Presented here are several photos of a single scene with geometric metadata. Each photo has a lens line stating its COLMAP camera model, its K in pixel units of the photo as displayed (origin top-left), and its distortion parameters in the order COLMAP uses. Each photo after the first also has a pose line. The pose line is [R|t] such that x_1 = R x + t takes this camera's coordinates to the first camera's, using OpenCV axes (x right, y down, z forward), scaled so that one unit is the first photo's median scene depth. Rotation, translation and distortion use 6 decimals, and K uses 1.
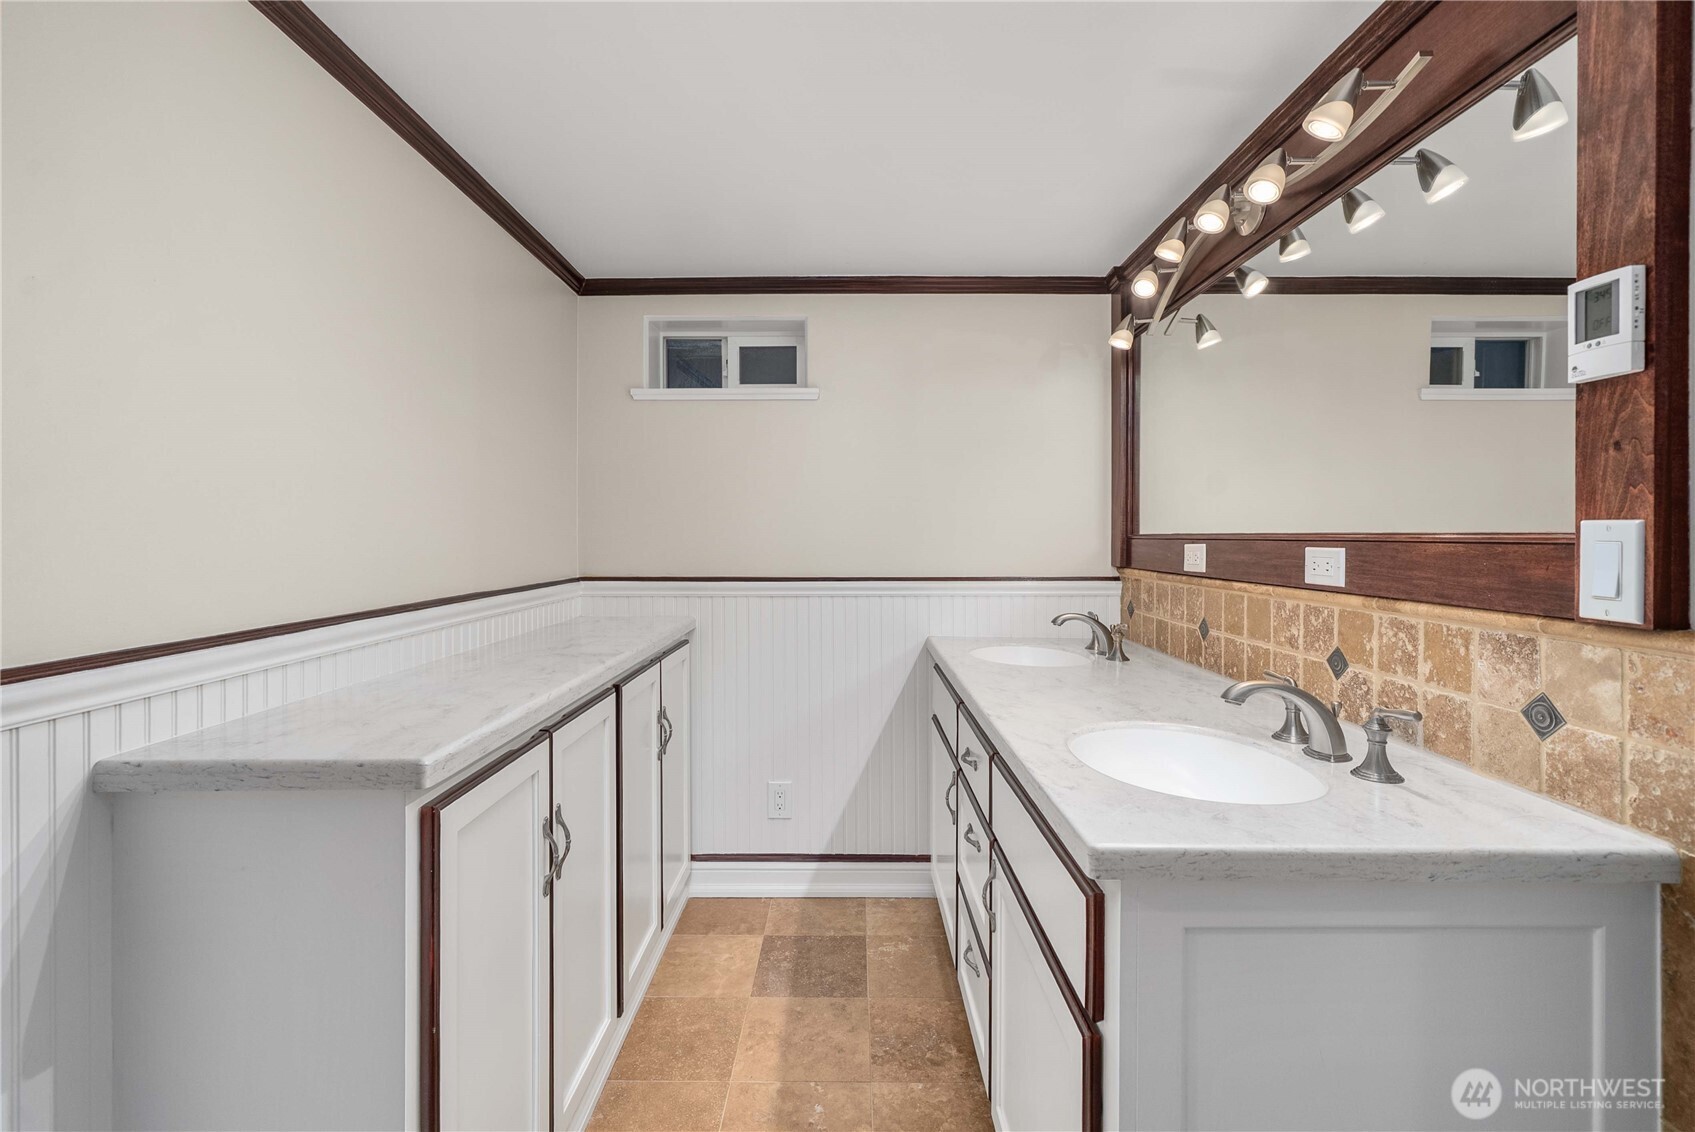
lens RADIAL K [[771.6, 0, 844.2], [0, 771.6, 549.3], [0, 0, 1]] dist [0.002483, -0.000028]
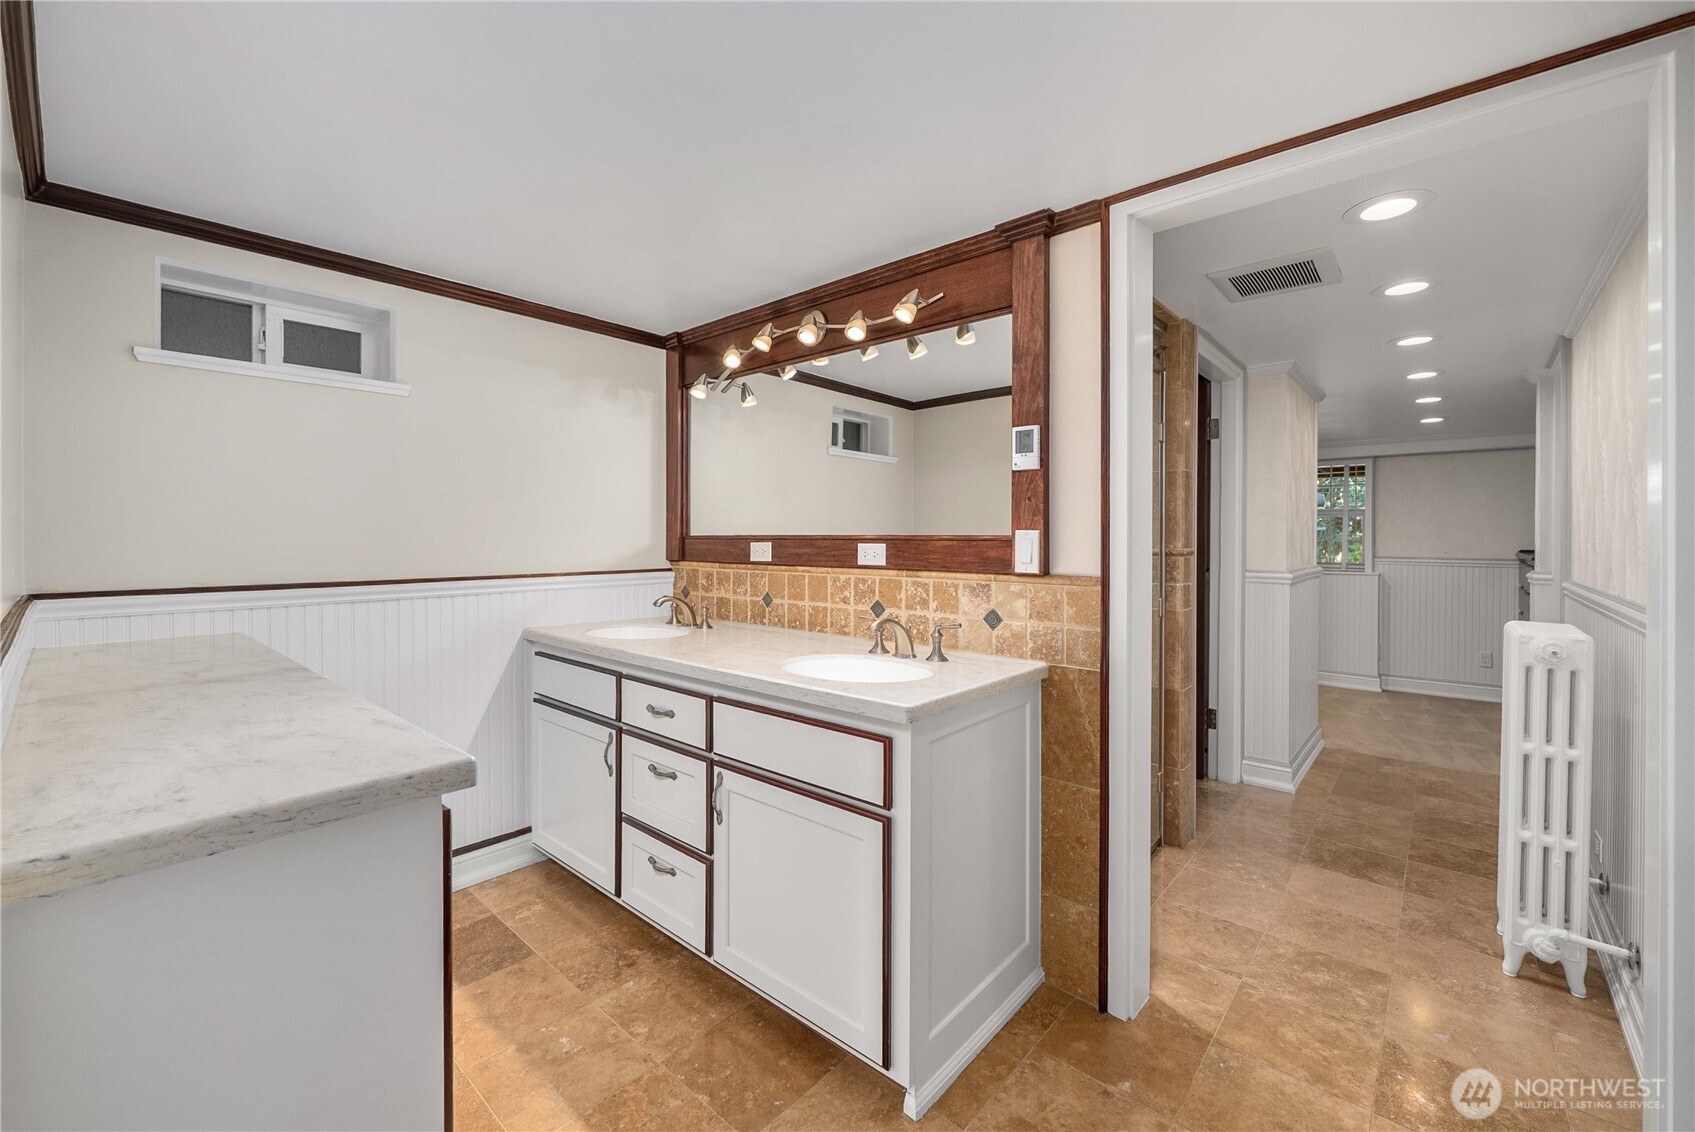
lens RADIAL K [[704.1, 0, 832.8], [0, 704.1, 553.5], [0, 0, 1]] dist [0.000775, -0.000294]
pose [[0.657216, -0.017935, 0.753489, -0.527247], [0.012875, 0.999838, 0.012569, -0.000870], [-0.753592, 0.001441, 0.657340, 0.018147]]
